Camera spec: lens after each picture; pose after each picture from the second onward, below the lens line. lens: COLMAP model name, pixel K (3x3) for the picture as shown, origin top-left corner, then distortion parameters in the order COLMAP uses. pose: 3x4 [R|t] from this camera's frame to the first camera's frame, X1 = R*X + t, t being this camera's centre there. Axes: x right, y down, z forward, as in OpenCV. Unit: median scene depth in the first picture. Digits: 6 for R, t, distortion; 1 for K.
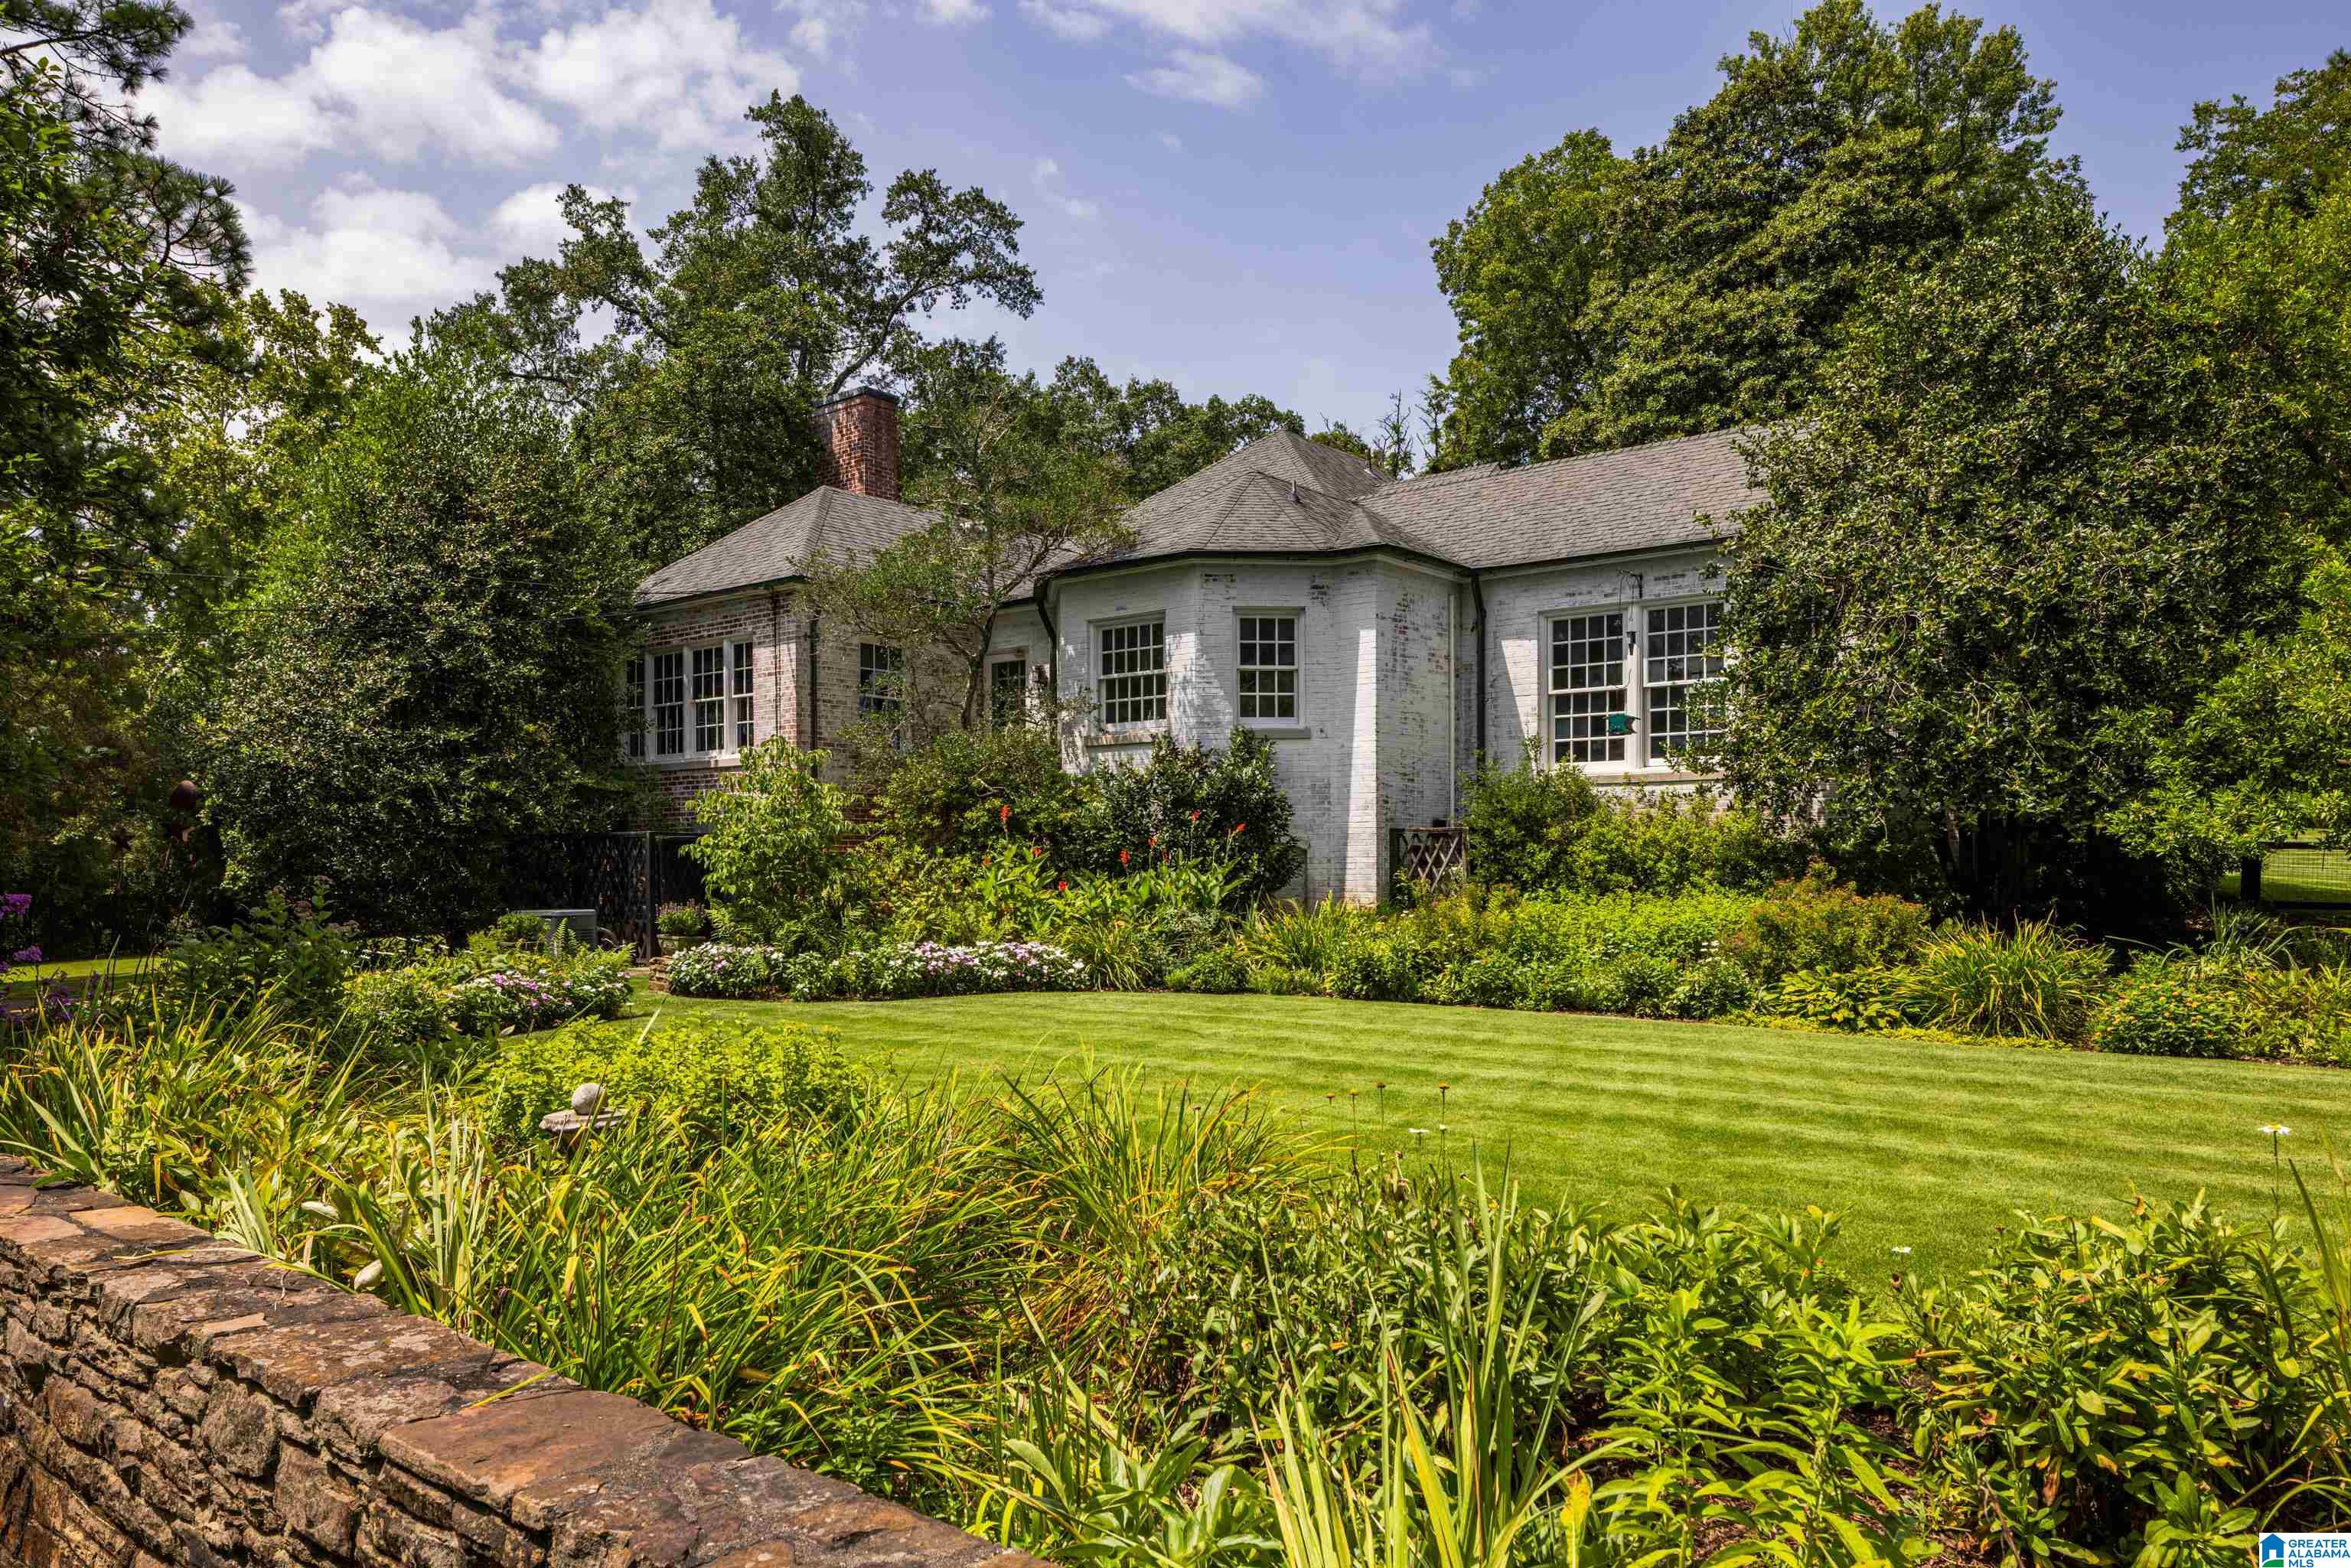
lens RADIAL K [[1614.8, 0, 1252.2], [0, 1614.8, 904.8], [0, 0, 1]] dist [-0.004674, 0.005589]
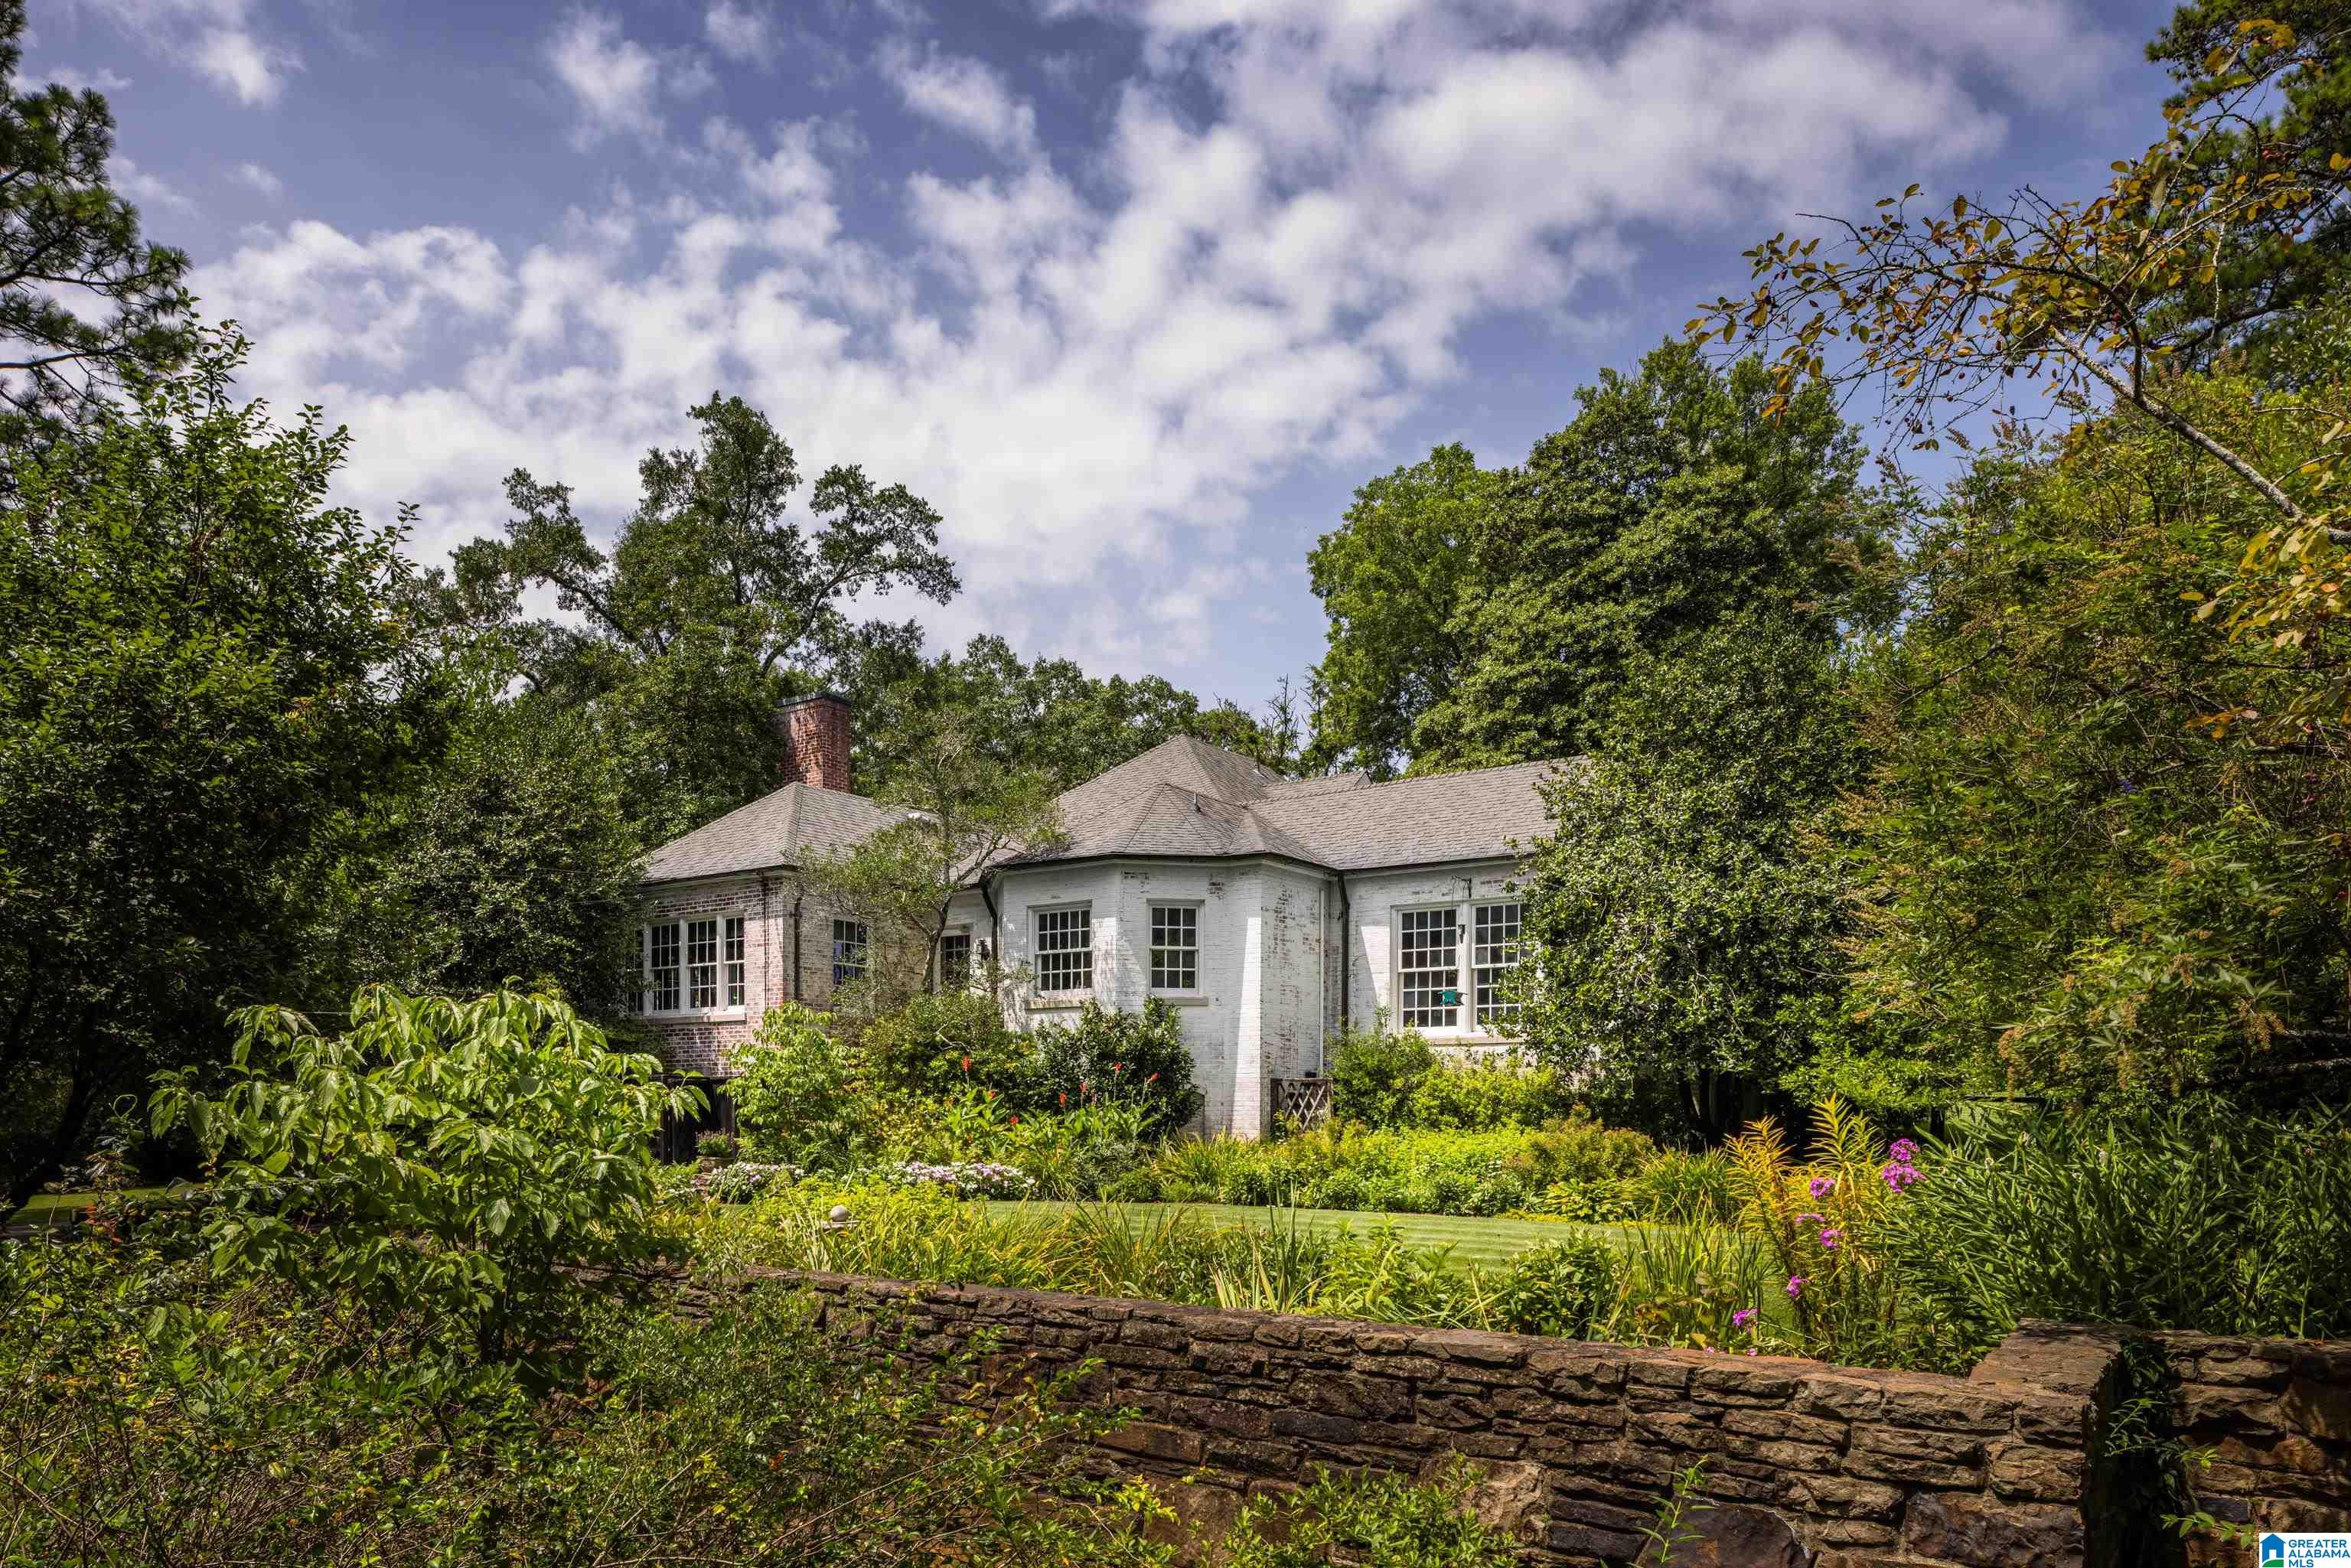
lens RADIAL K [[1614.8, 0, 1252.2], [0, 1614.8, 904.8], [0, 0, 1]] dist [-0.004674, 0.005589]
pose [[0.997556, 0.017201, 0.067719, -0.014061], [-0.006505, 0.987877, -0.155103, 0.011926], [-0.069566, 0.154283, 0.985575, -0.217466]]
